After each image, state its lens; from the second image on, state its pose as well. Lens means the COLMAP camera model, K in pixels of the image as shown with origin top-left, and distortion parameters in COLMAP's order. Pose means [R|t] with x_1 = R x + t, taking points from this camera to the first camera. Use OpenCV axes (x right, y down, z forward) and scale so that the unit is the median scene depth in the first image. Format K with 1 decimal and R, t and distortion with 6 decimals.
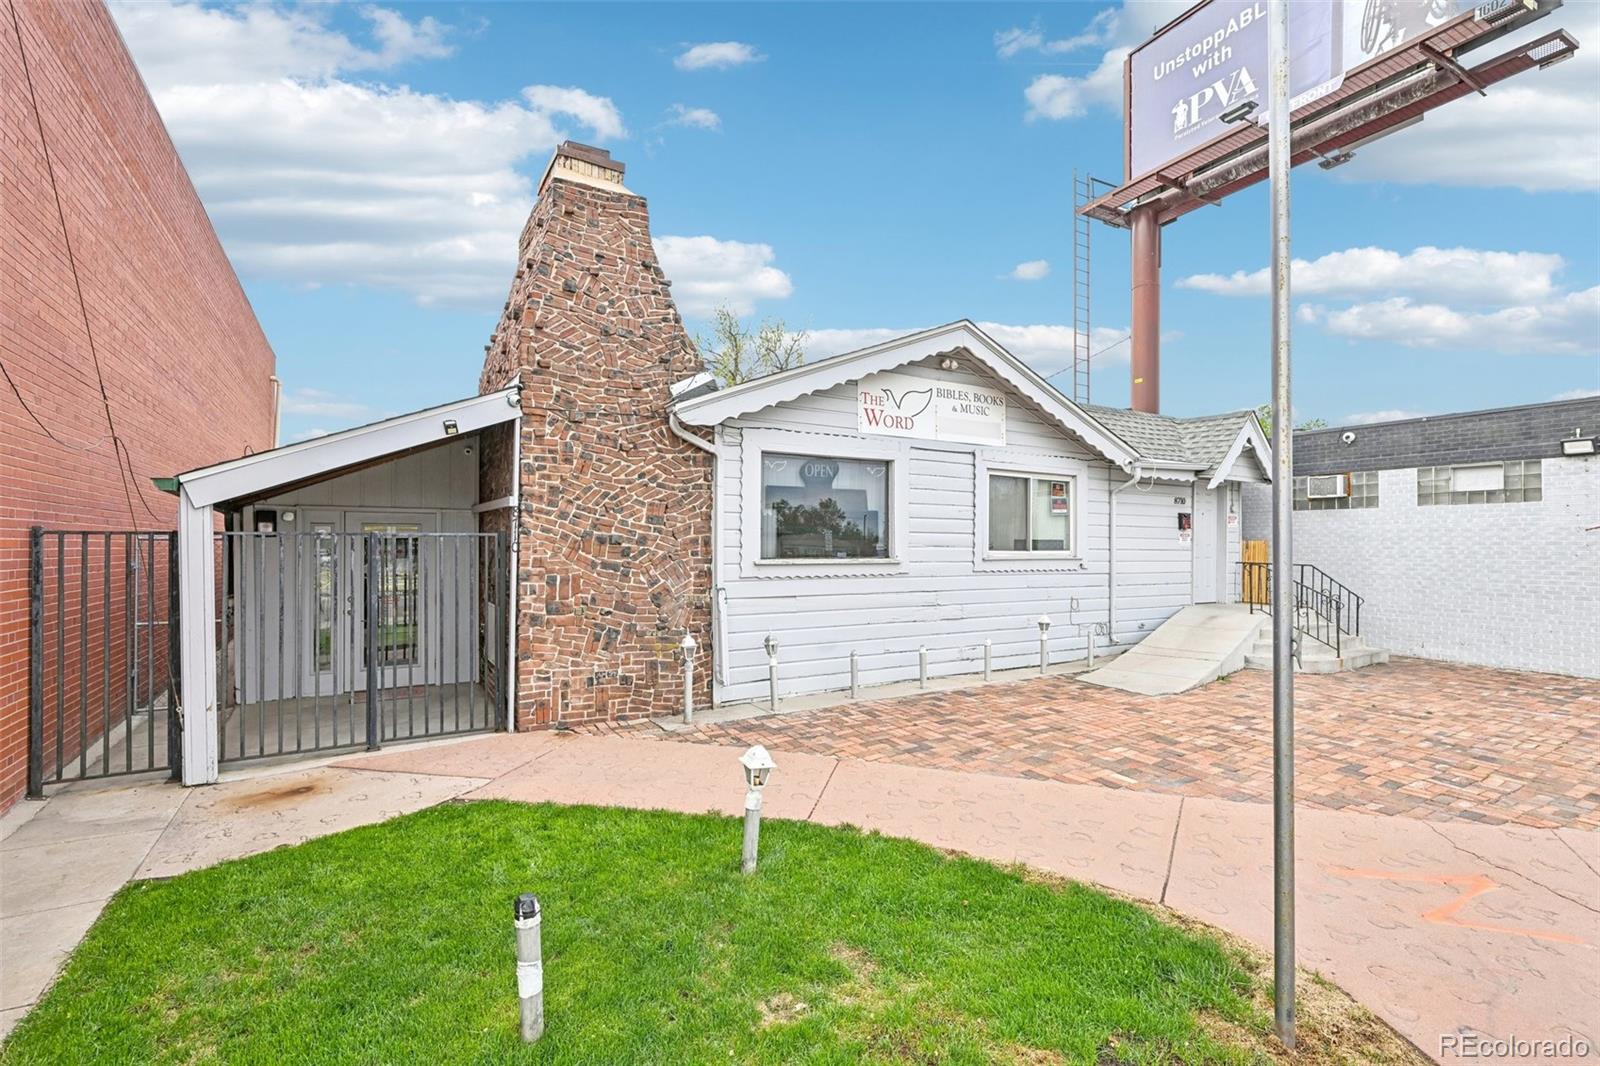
lens RADIAL K [[733.8, 0, 808.2], [0, 733.8, 543.4], [0, 0, 1]] dist [0.003572, 0.000622]
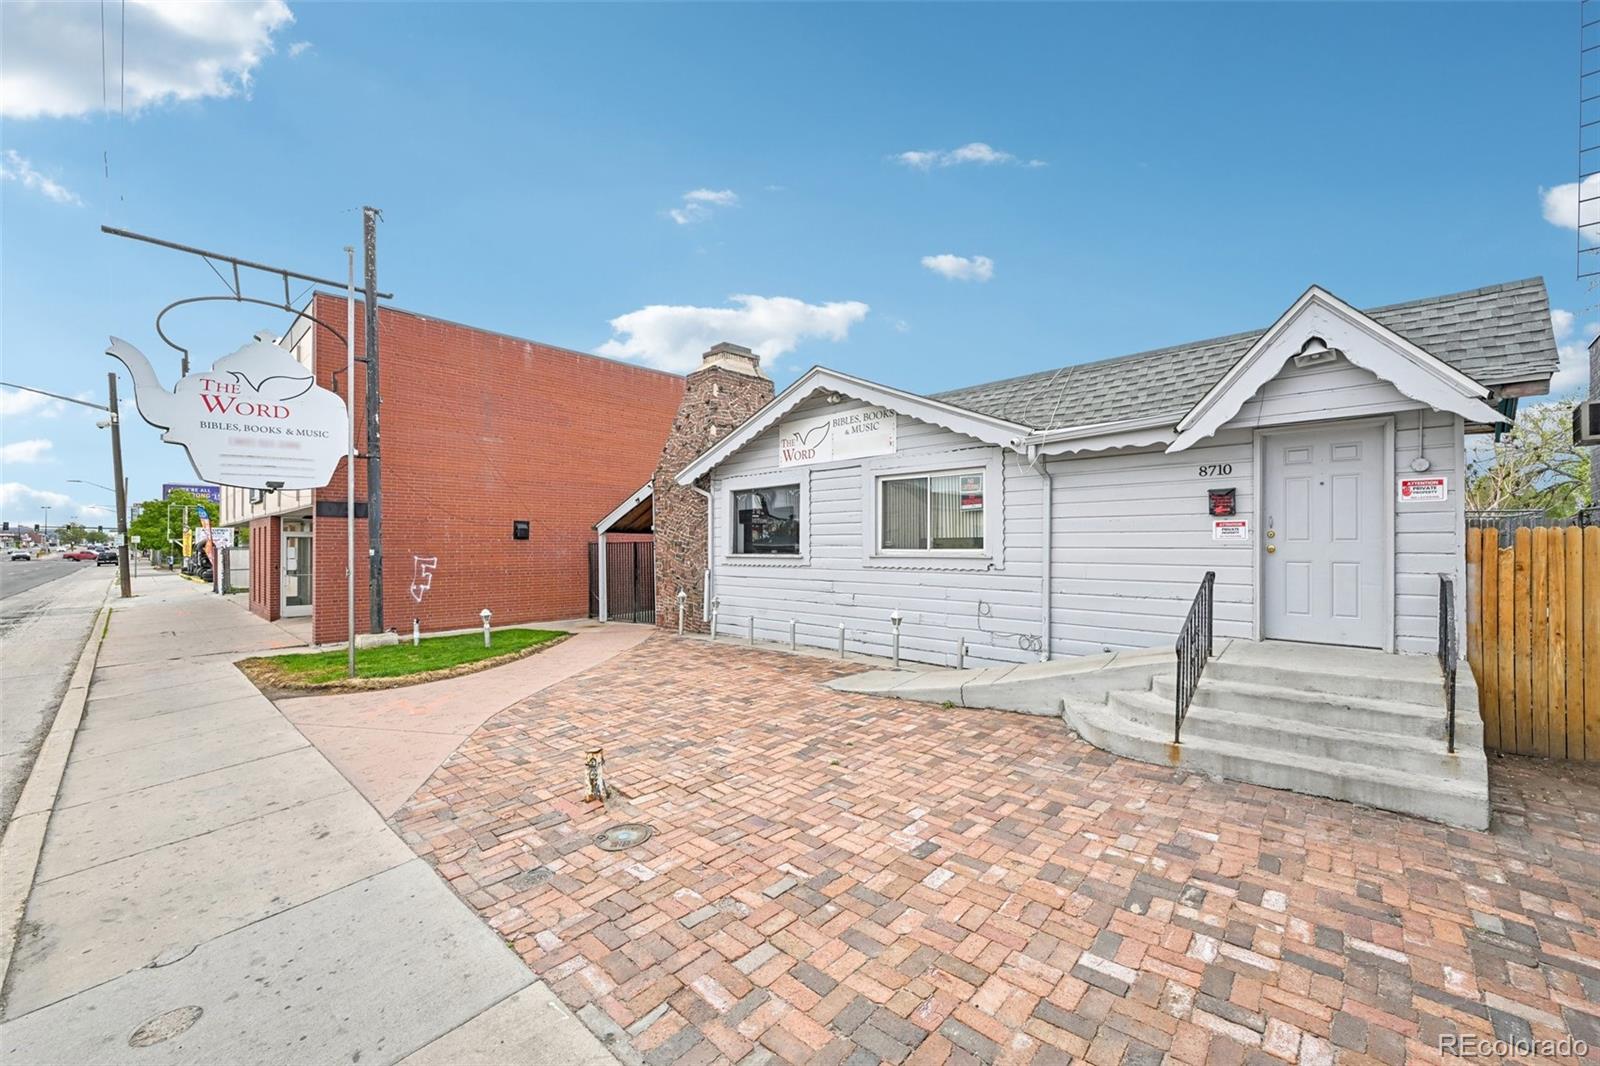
lens RADIAL K [[642.2, 0, 803.1], [0, 642.2, 545.8], [0, 0, 1]] dist [-0.000212, -0.000054]
pose [[0.254335, -0.006172, -0.967096, 1.493423], [0.006545, 0.999968, -0.004660, 0.011352], [0.967094, -0.005144, 0.254367, 0.814022]]
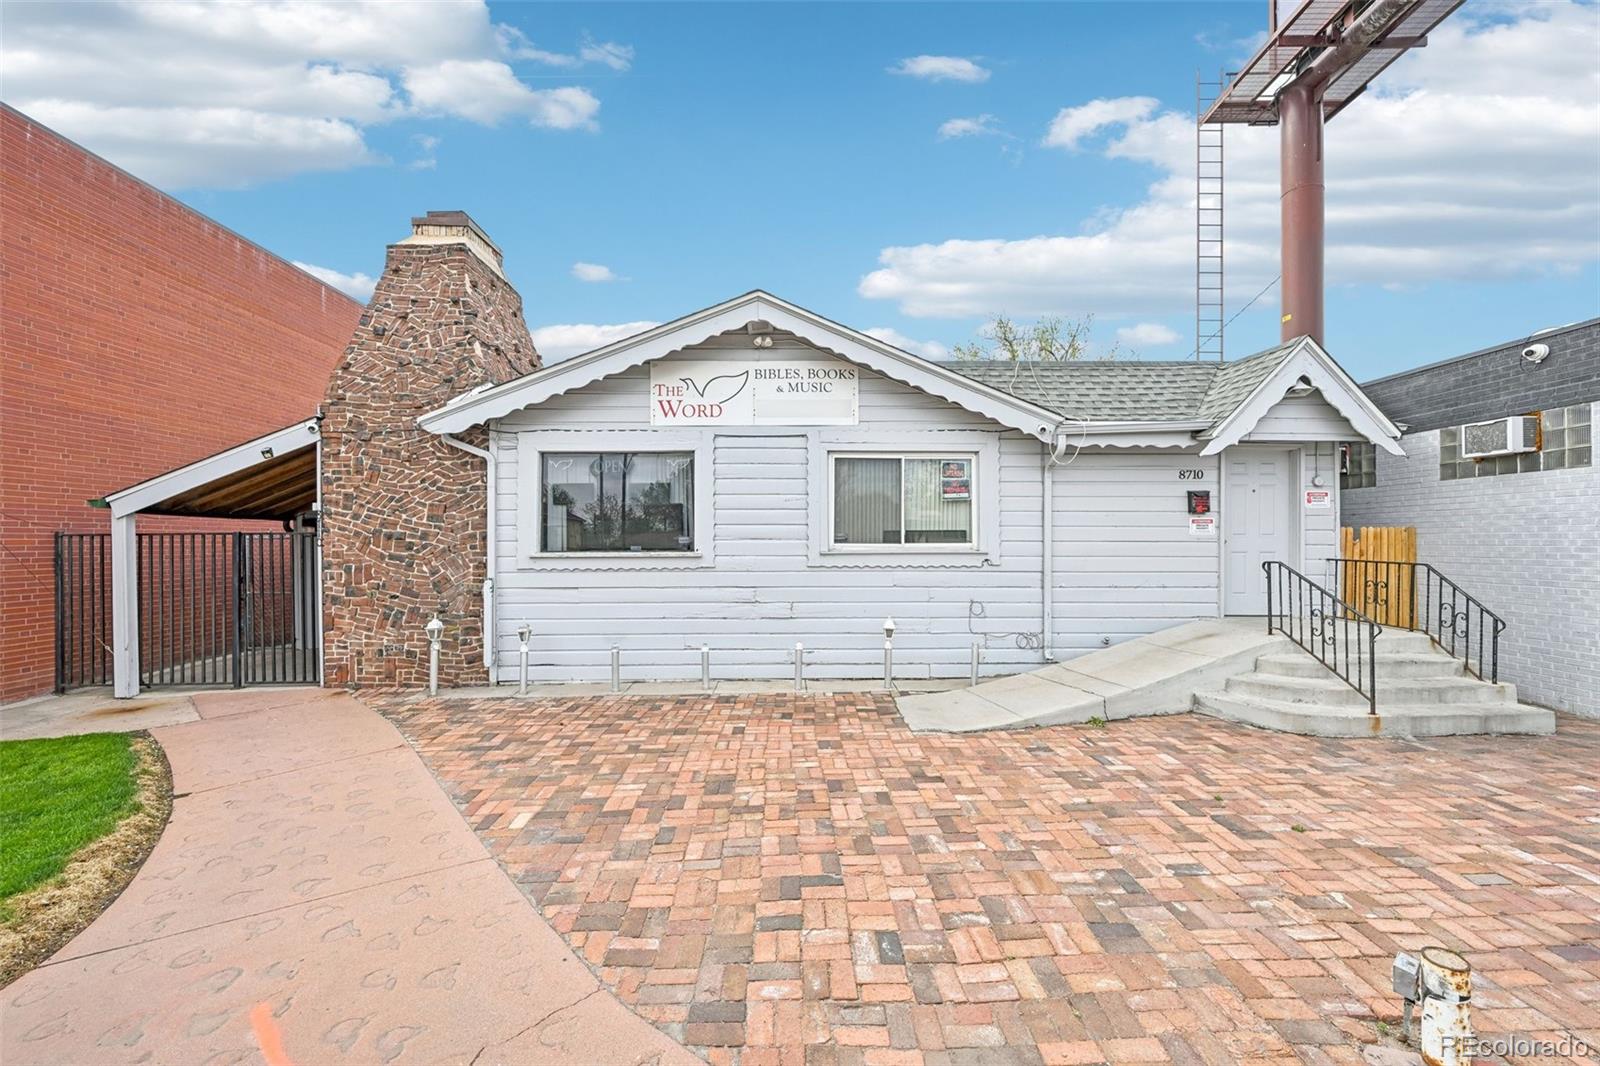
lens RADIAL K [[642.2, 0, 806.3], [0, 642.2, 541.3], [0, 0, 1]] dist [-0.000212, -0.000054]
pose [[0.865278, -0.007165, -0.501242, 0.777812], [0.008169, 0.999967, -0.000192, 0.008879], [0.501227, -0.003928, 0.865307, 0.396733]]
